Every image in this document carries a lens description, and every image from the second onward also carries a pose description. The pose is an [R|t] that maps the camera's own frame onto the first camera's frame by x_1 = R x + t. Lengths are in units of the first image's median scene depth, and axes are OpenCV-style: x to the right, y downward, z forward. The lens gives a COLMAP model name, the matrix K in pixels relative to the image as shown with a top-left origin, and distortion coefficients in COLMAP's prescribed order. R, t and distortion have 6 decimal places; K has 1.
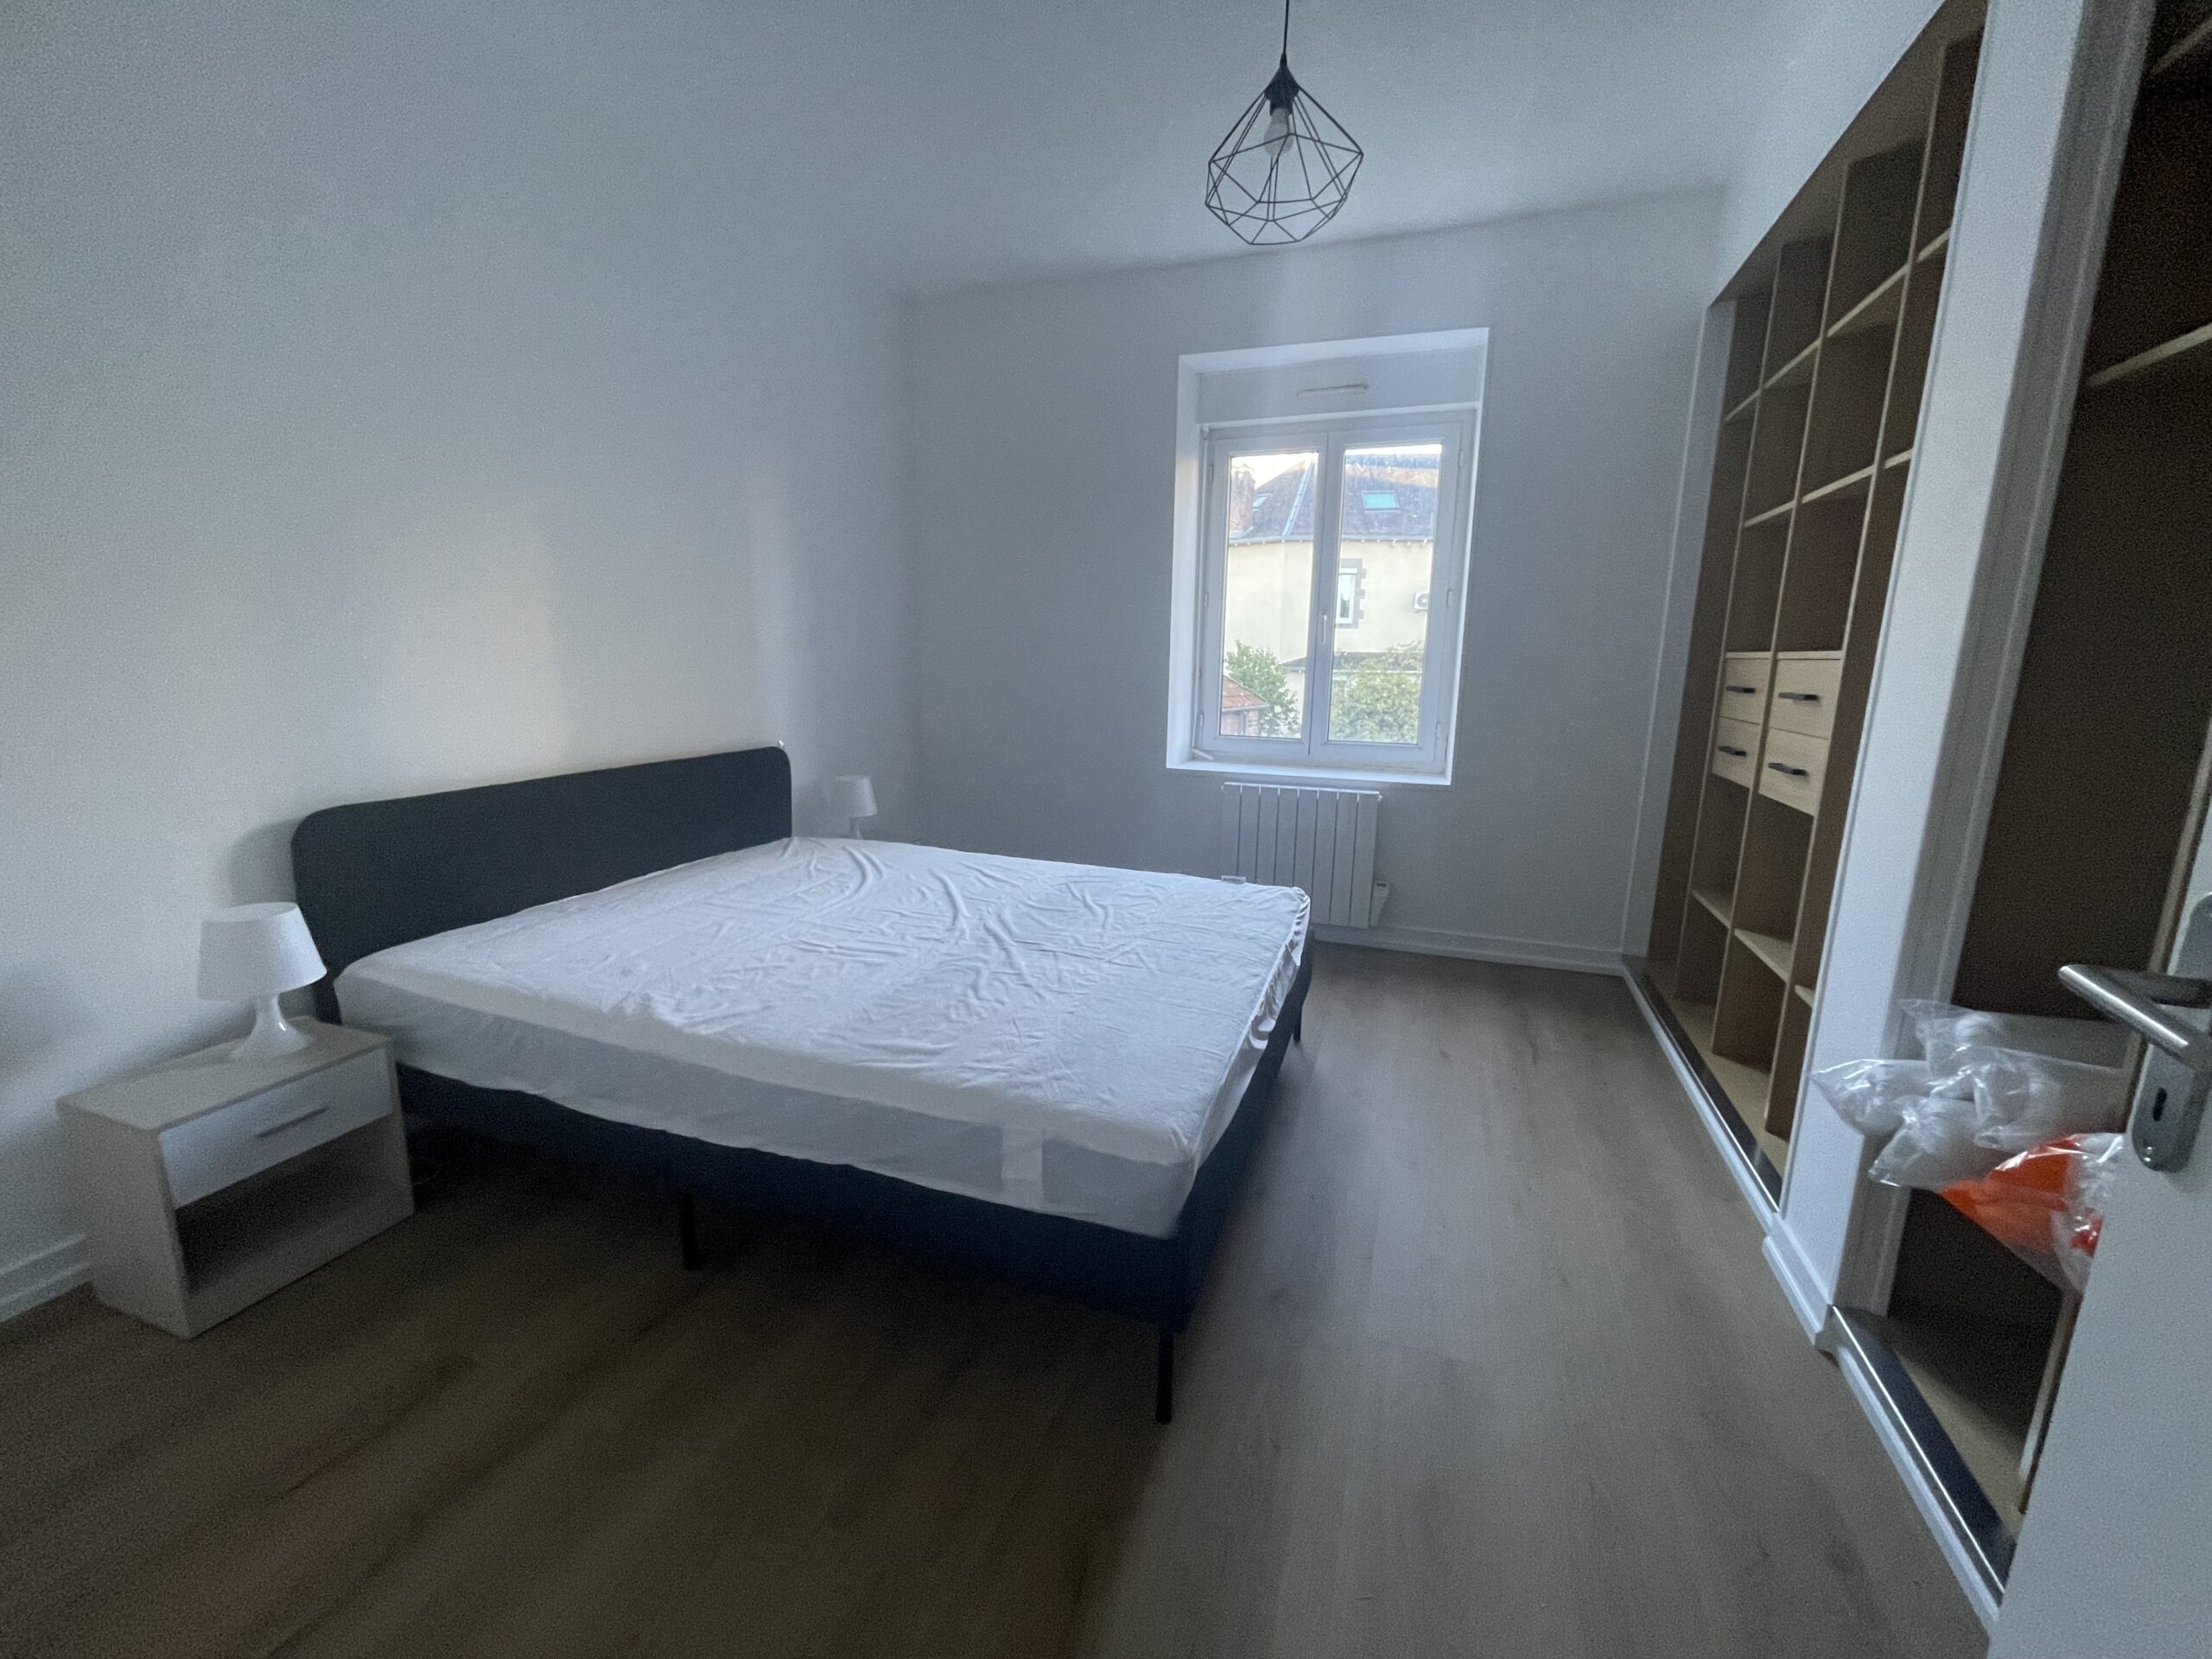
lens RADIAL K [[897.5, 0, 1104.2], [0, 897.5, 832.2], [0, 0, 1]] dist [-0.002876, 0.002027]
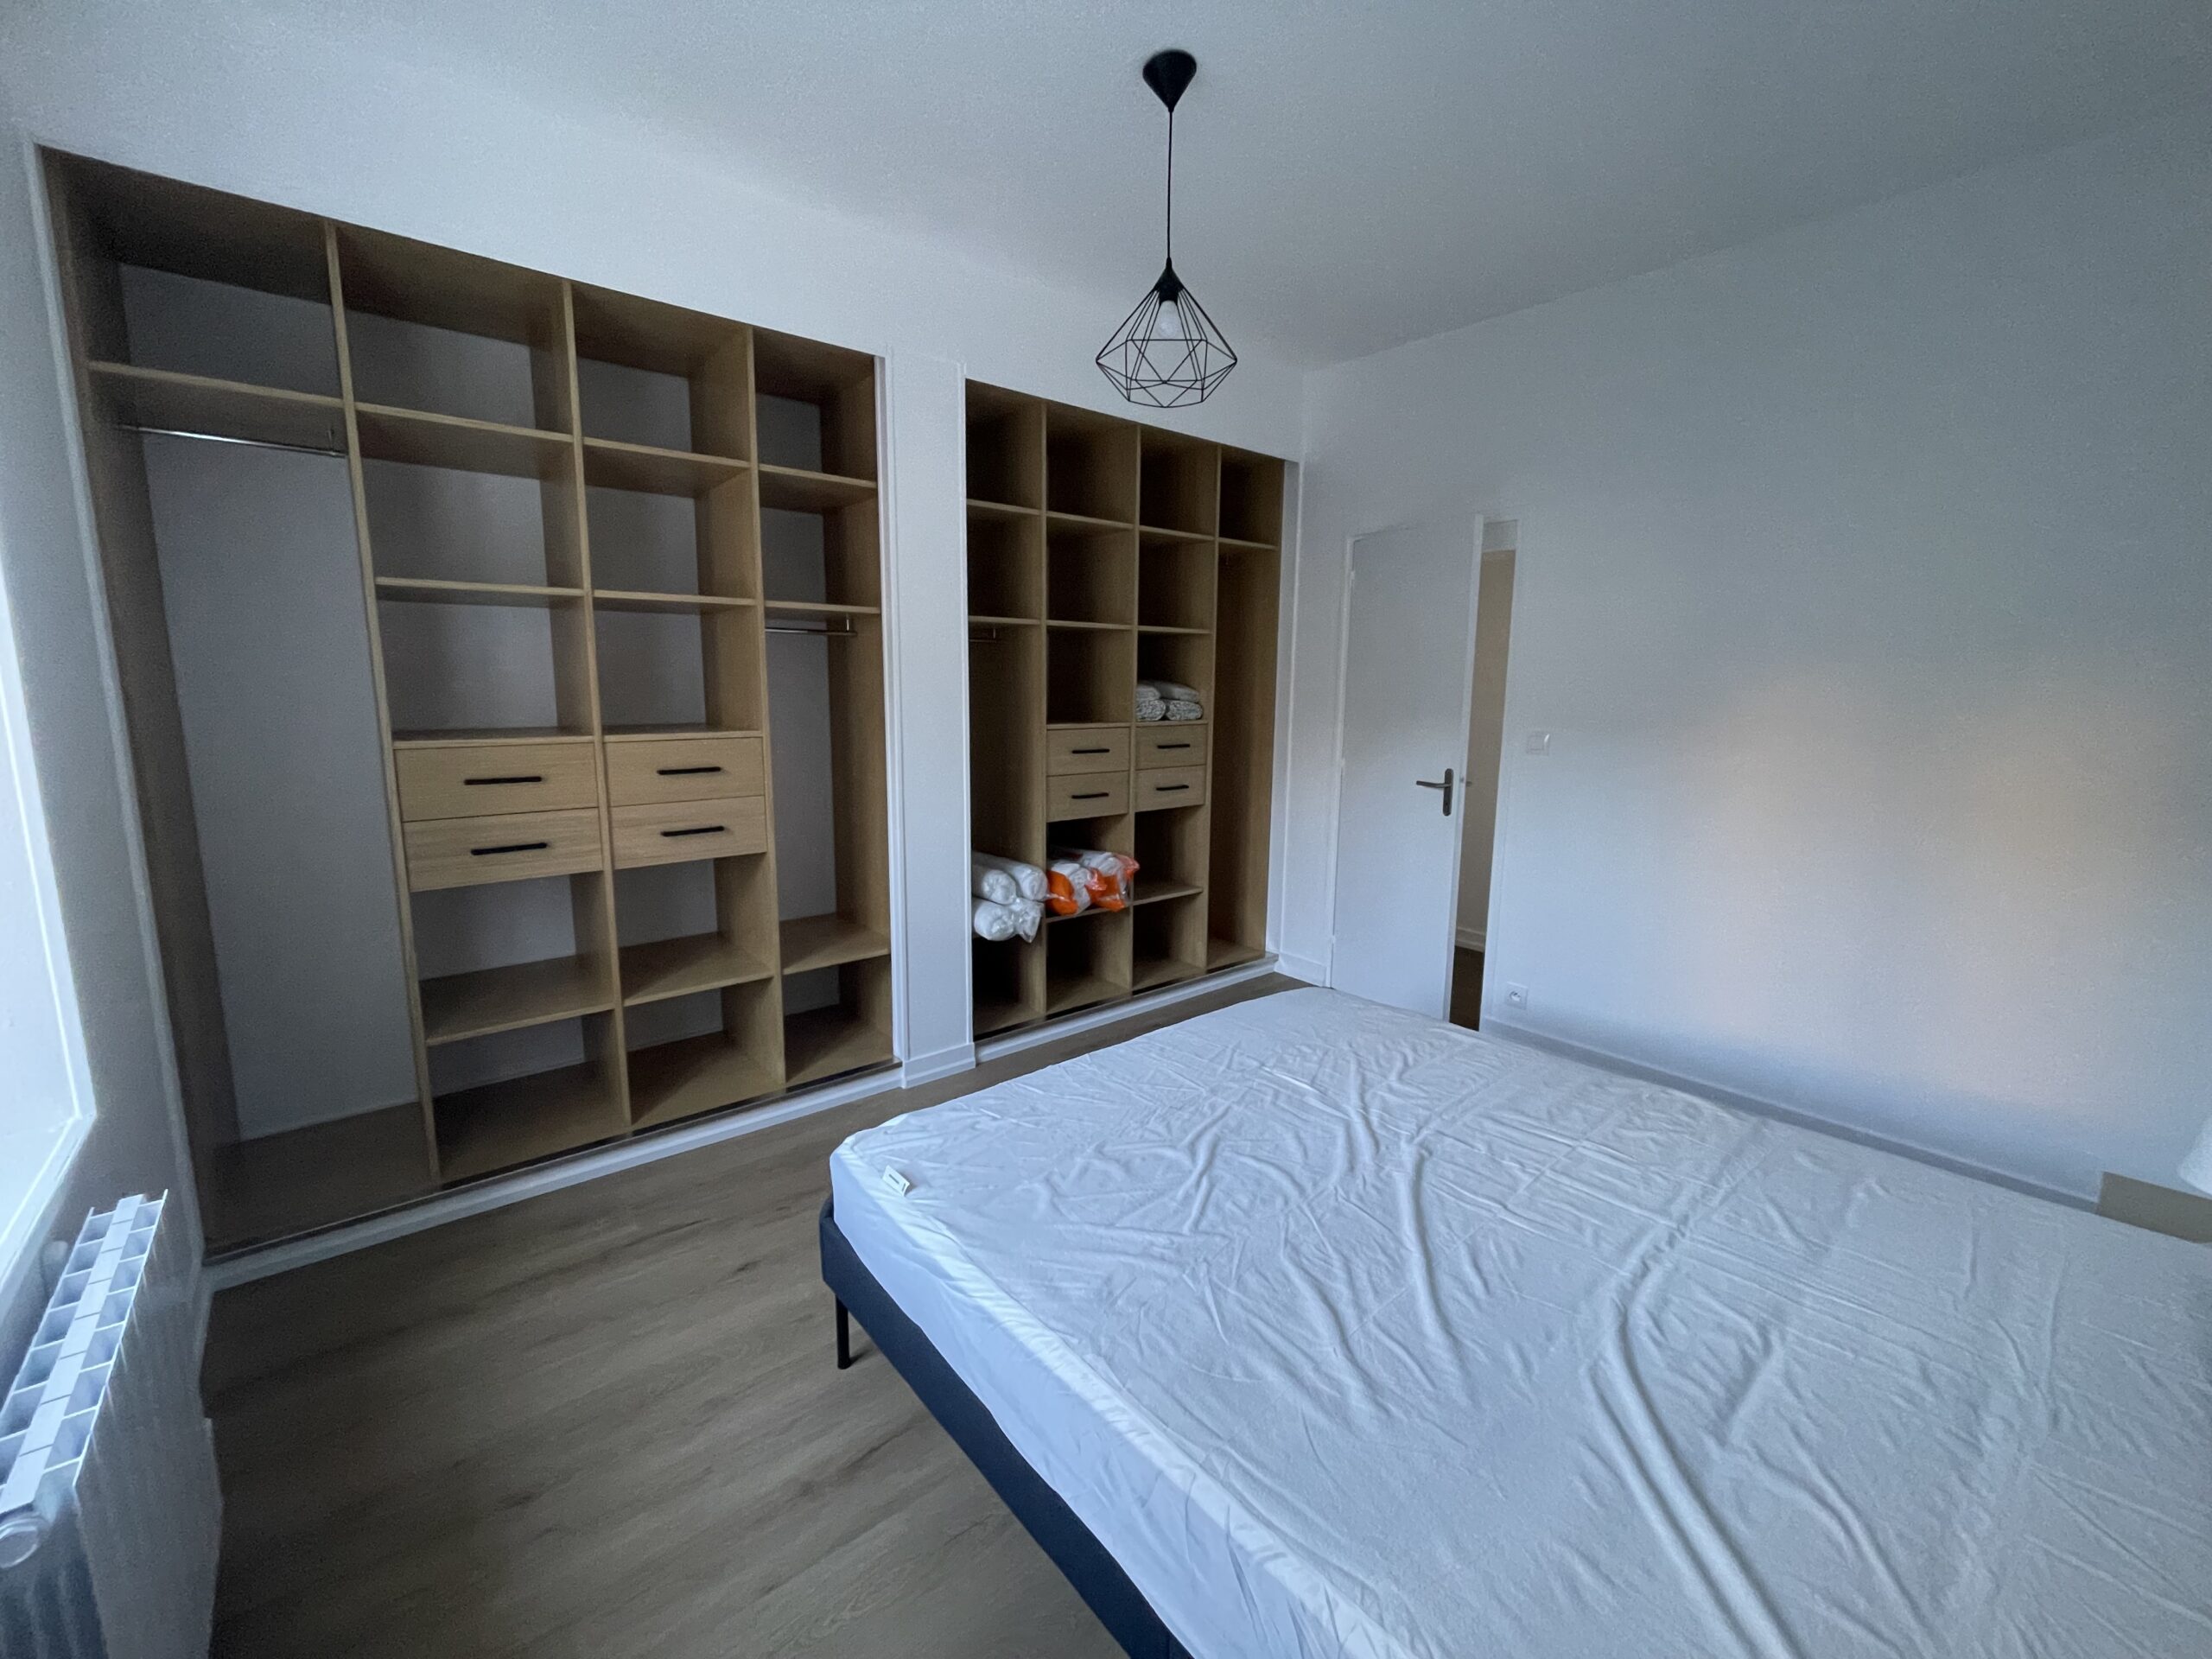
lens RADIAL K [[897.5, 0, 1100.1], [0, 897.5, 827.2], [0, 0, 1]] dist [-0.002876, 0.002027]
pose [[-0.866373, -0.099958, 0.489291, -0.272662], [0.074019, 0.943240, 0.323760, -0.407502], [-0.493881, 0.316713, -0.809799, 1.644194]]
